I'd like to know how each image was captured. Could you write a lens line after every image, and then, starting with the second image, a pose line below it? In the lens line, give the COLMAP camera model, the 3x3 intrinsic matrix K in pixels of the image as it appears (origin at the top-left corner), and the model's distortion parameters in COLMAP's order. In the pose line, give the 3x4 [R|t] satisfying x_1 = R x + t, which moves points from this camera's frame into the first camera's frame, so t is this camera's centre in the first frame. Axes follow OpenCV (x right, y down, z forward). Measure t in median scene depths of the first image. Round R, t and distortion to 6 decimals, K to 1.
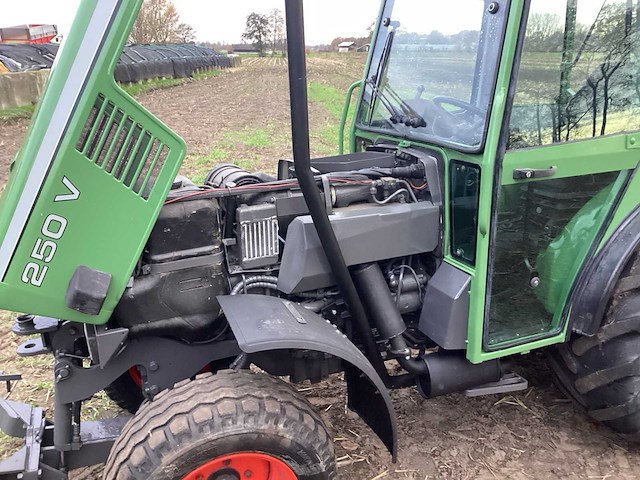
lens RADIAL K [[578.7, 0, 316.9], [0, 578.7, 240.9], [0, 0, 1]] dist [0.091791, -0.161162]
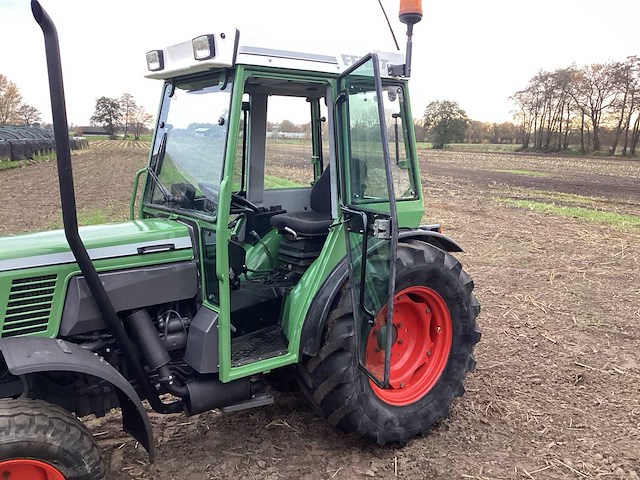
lens RADIAL K [[578.7, 0, 318.2], [0, 578.7, 238.8], [0, 0, 1]] dist [0.091791, -0.161162]
pose [[0.970880, -0.021620, 0.238589, 0.149915], [0.054942, 0.989469, -0.133912, 0.069417], [-0.233182, 0.143121, 0.961843, -0.298048]]
